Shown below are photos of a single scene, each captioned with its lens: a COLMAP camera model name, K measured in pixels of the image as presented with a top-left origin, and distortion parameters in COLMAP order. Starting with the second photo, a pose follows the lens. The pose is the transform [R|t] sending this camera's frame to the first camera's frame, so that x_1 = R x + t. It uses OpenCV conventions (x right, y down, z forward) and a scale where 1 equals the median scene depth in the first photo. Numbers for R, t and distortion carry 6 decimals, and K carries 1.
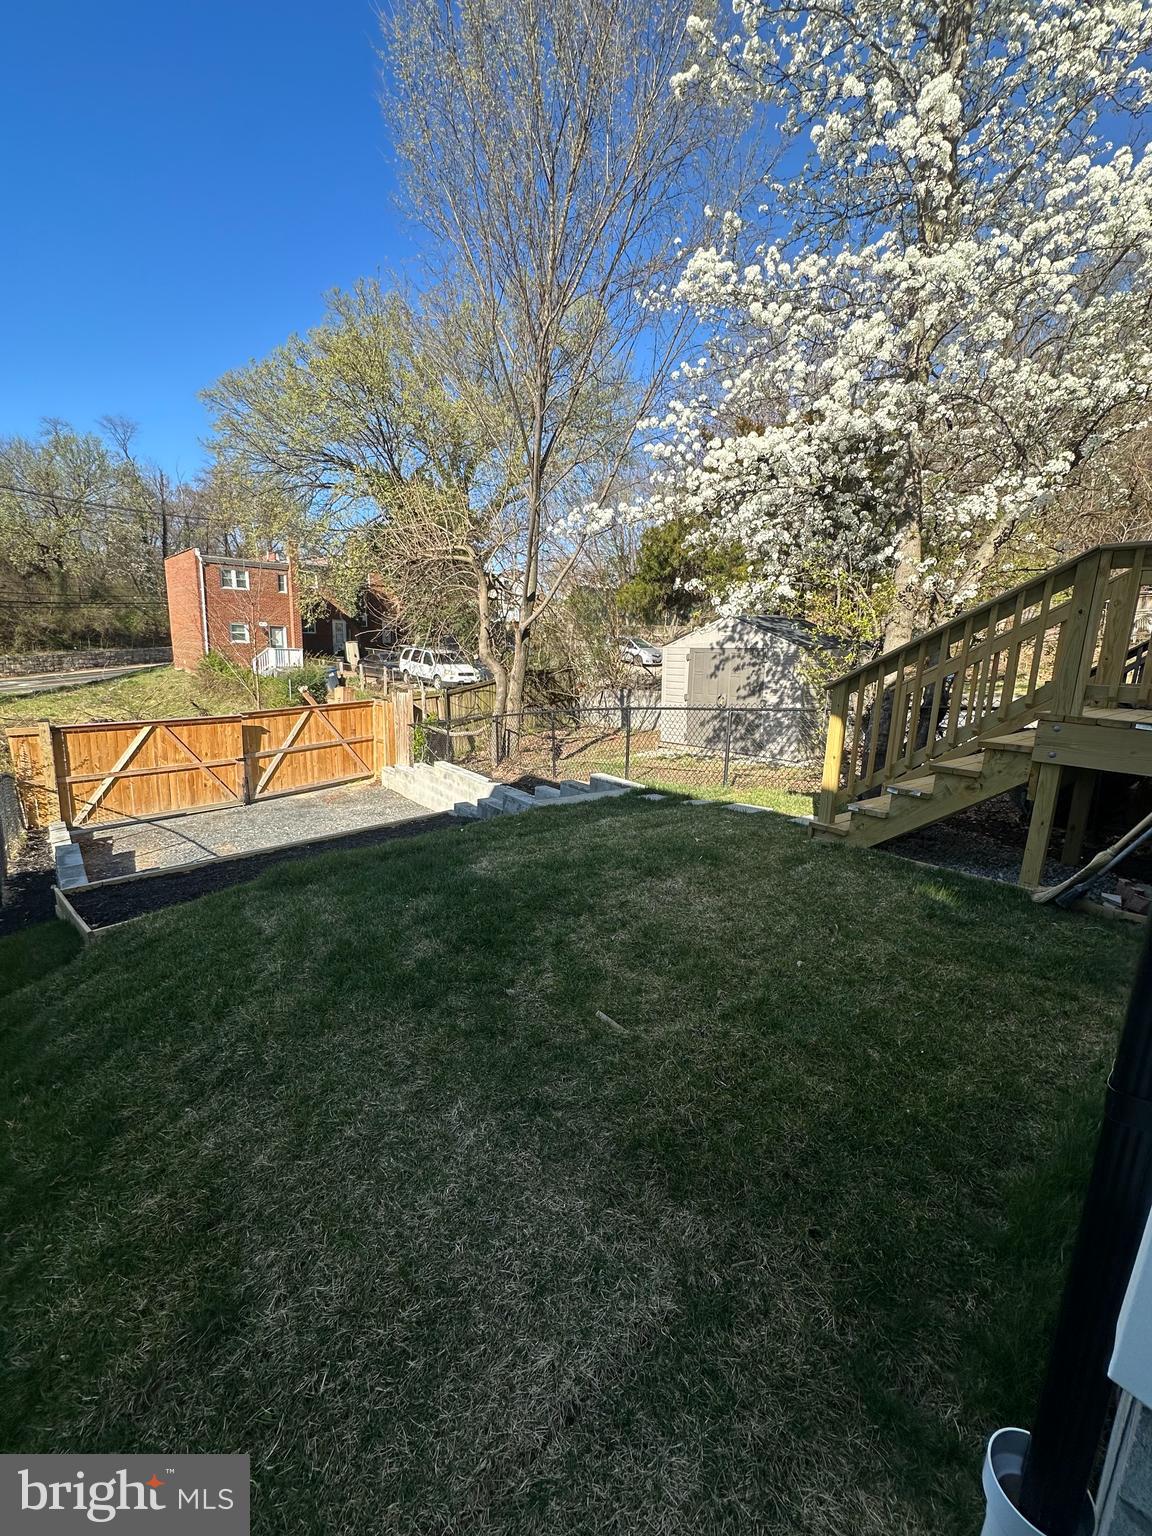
lens RADIAL K [[616.7, 0, 577.2], [0, 616.7, 768.9], [0, 0, 1]] dist [-0.003477, 0.002333]
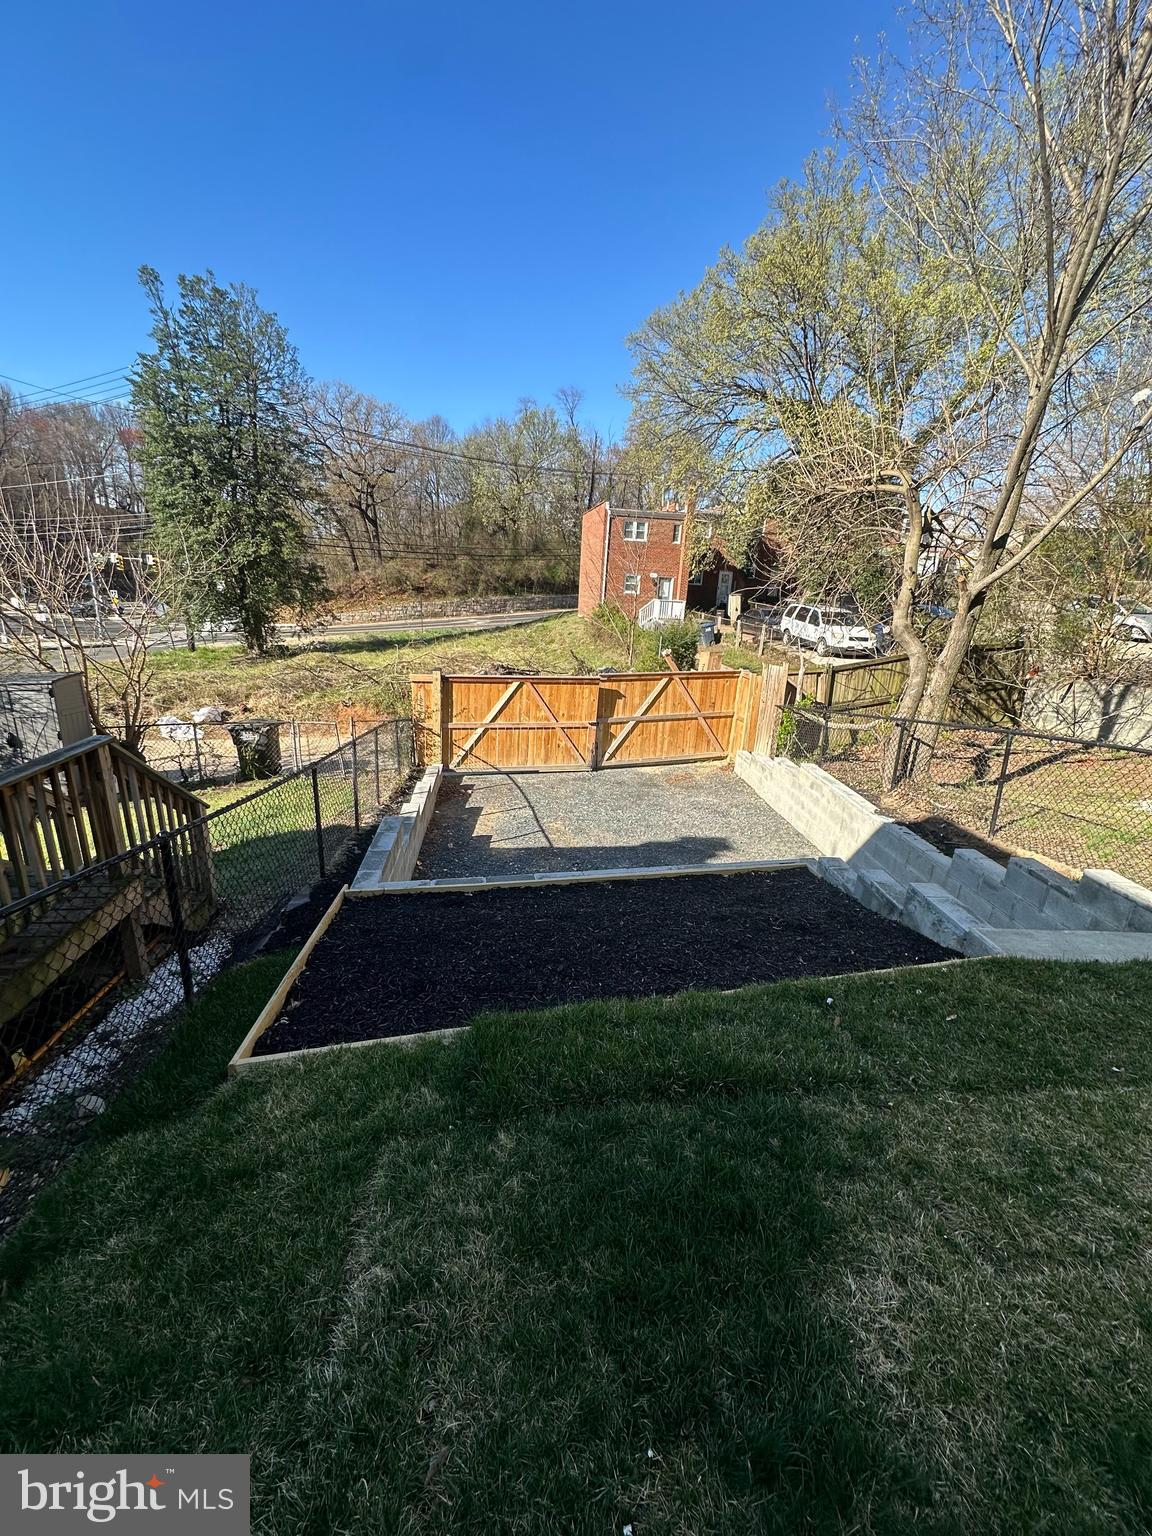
lens RADIAL K [[616.7, 0, 576.9], [0, 616.7, 773.9], [0, 0, 1]] dist [-0.003477, 0.002333]
pose [[0.829999, 0.176774, -0.529011, -0.044378], [-0.132632, 0.983795, 0.120650, -0.045228], [0.541766, -0.029975, 0.839994, 0.163535]]
